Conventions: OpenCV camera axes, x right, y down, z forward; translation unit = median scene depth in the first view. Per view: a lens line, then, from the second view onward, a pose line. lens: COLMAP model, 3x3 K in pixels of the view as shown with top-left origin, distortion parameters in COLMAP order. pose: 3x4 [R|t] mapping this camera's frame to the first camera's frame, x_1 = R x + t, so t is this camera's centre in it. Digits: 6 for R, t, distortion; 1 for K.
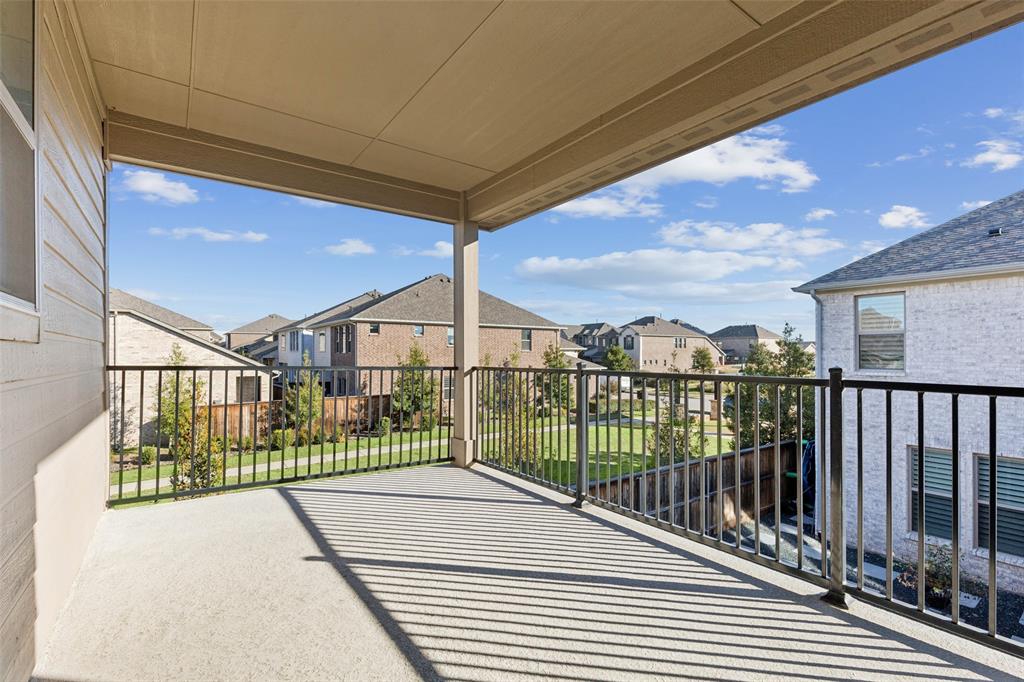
lens RADIAL K [[458.9, 0, 519.3], [0, 458.9, 343.5], [0, 0, 1]] dist [0.007810, -0.000361]
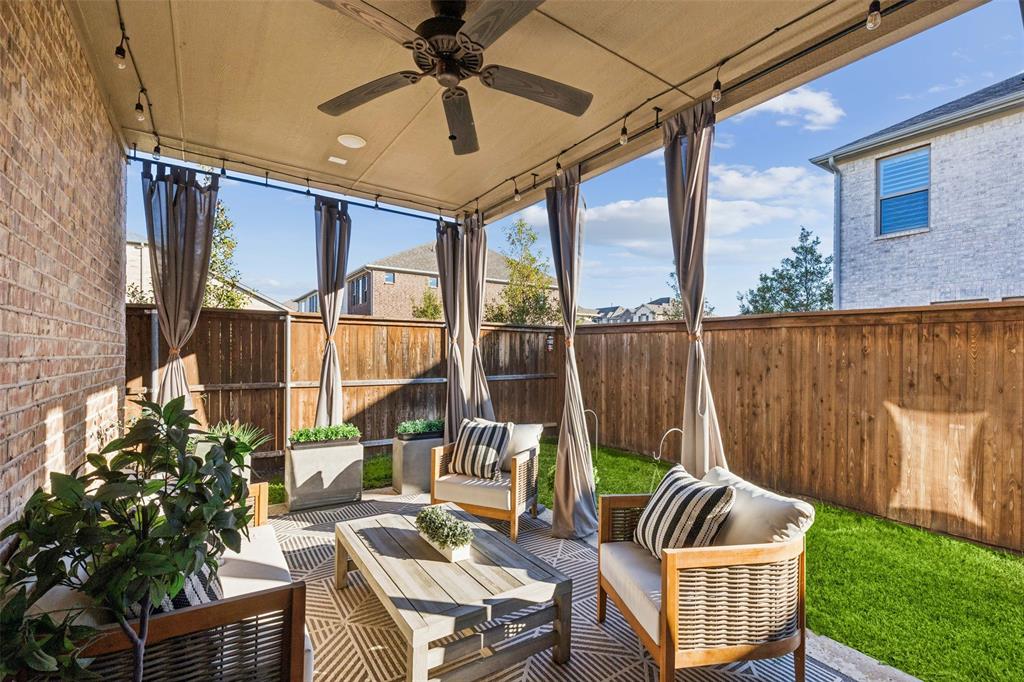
lens RADIAL K [[458.9, 0, 505.5], [0, 458.9, 348.1], [0, 0, 1]] dist [0.007810, -0.000361]
pose [[0.998171, -0.010756, -0.059484, 0.003828], [0.011856, 0.999765, 0.018171, 0.266106], [0.059274, -0.018843, 0.998064, -0.022281]]
